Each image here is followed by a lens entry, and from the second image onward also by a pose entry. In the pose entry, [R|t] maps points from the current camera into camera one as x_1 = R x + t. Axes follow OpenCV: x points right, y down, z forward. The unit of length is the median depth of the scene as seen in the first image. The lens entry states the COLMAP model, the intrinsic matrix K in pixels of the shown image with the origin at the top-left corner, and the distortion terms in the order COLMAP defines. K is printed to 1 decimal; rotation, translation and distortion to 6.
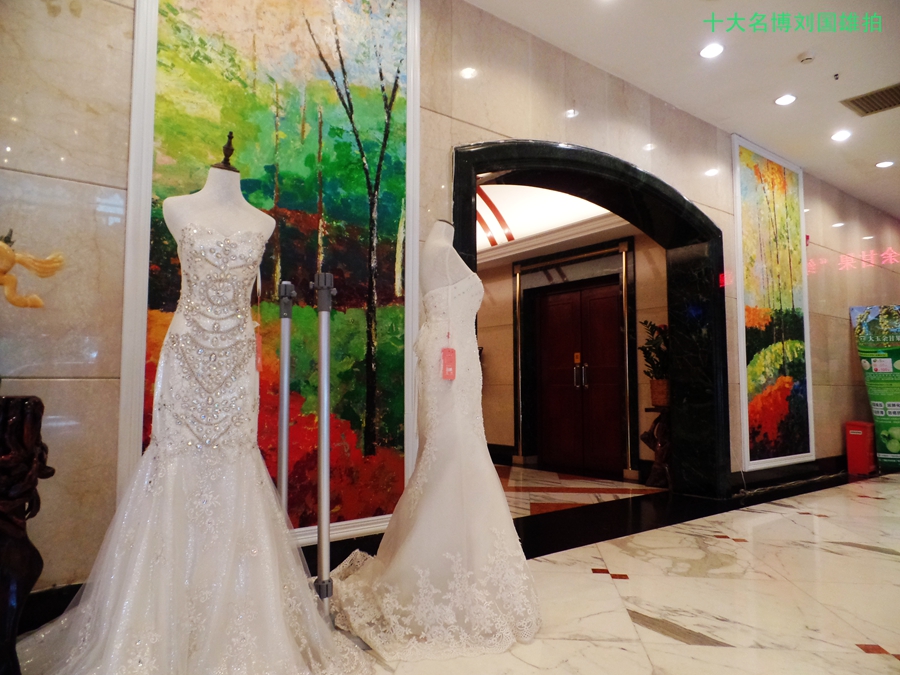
lens RADIAL K [[606.8, 0, 449.8], [0, 606.8, 338.3], [0, 0, 1]] dist [0.010322, 0.004828]
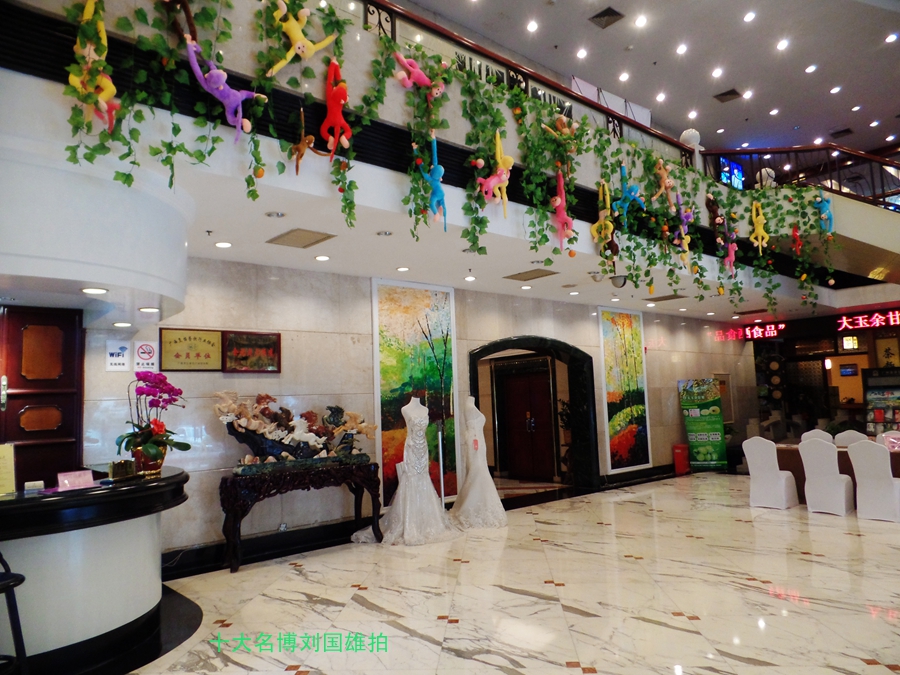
lens RADIAL K [[606.8, 0, 450.1], [0, 606.8, 337.2], [0, 0, 1]] dist [0.010322, 0.004828]
pose [[0.998421, -0.032871, 0.045545, -0.120514], [0.034143, 0.999040, -0.027455, -0.199766], [-0.044598, 0.028966, 0.998585, -1.001453]]
